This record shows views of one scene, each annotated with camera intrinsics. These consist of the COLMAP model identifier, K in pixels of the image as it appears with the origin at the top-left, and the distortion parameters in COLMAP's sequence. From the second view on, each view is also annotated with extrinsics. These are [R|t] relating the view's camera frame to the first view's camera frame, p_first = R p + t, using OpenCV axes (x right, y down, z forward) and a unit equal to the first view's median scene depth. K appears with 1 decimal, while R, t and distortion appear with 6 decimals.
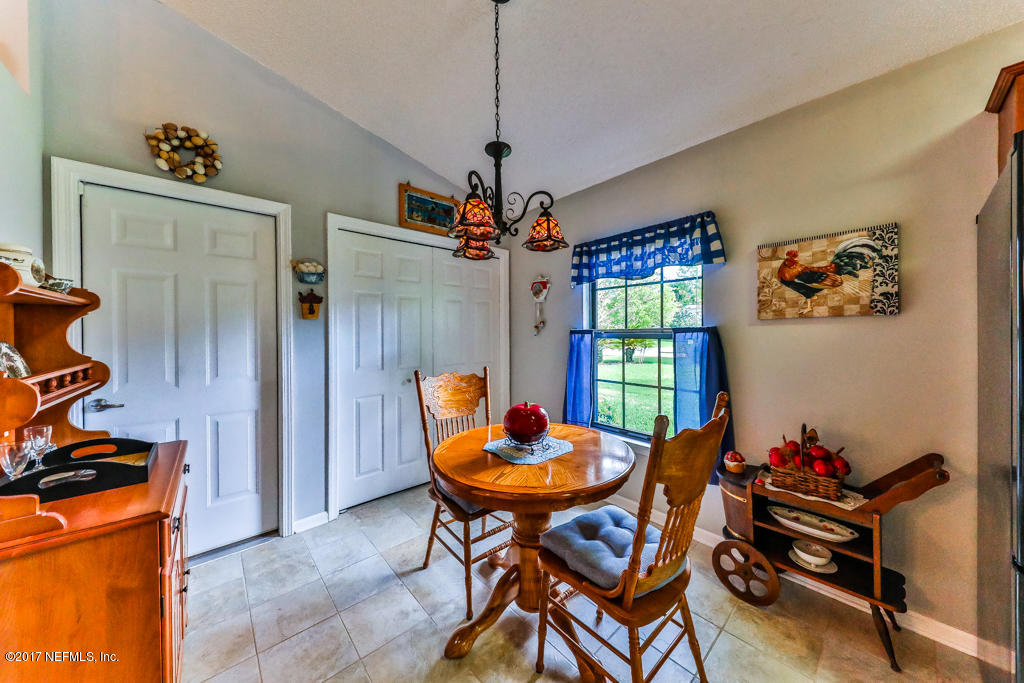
lens RADIAL K [[345.9, 0, 521.9], [0, 345.9, 338.0], [0, 0, 1]] dist [-0.001313, -0.000964]
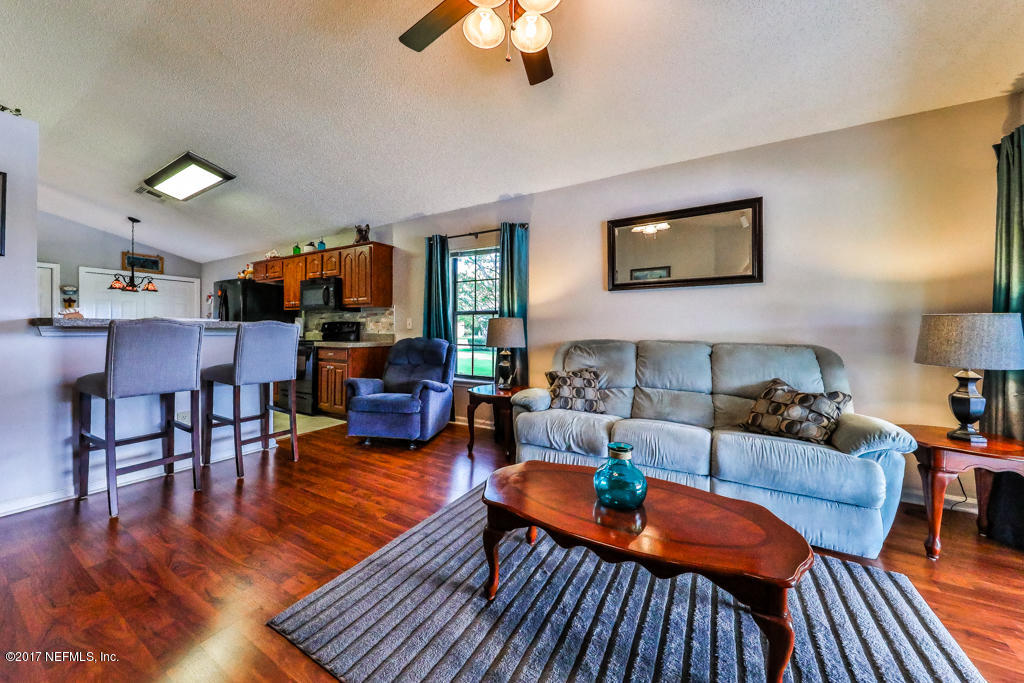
lens RADIAL K [[345.9, 0, 506.7], [0, 345.9, 337.1], [0, 0, 1]] dist [-0.001313, -0.000964]
pose [[0.951633, 0.008721, 0.307112, 1.708922], [-0.007855, 0.999961, -0.004054, 0.142341], [-0.307136, 0.001445, 0.951665, -2.449125]]
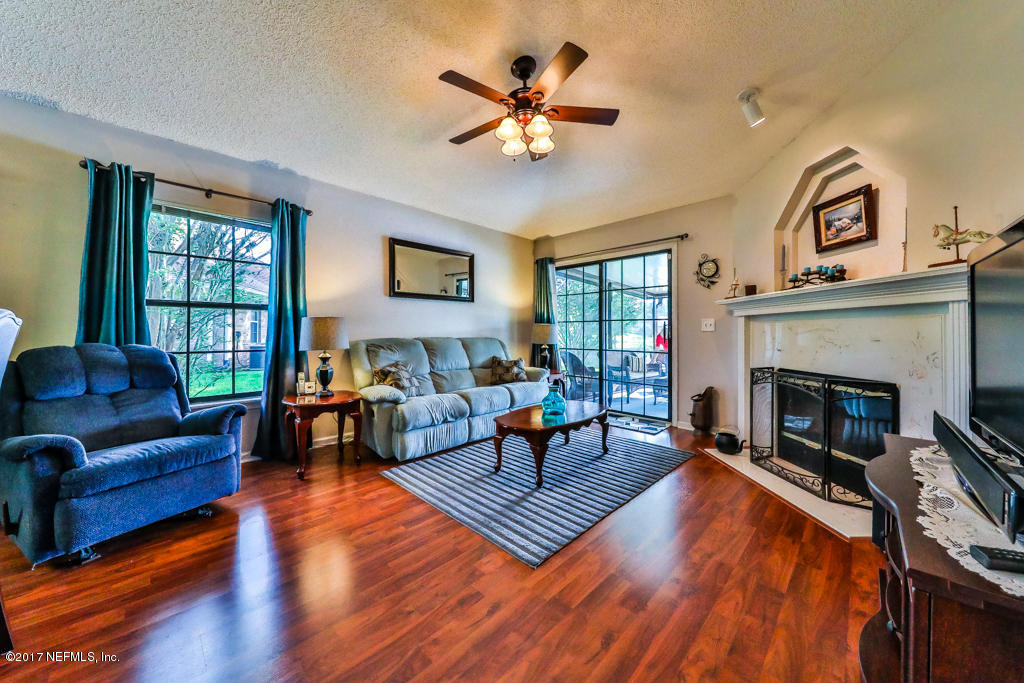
lens RADIAL K [[345.9, 0, 520.2], [0, 345.9, 336.1], [0, 0, 1]] dist [-0.001313, -0.000964]
pose [[-0.052110, -0.013608, 0.998549, 0.811807], [0.011663, 0.999831, 0.014234, 0.117427], [-0.998573, 0.012387, -0.051942, -1.744755]]
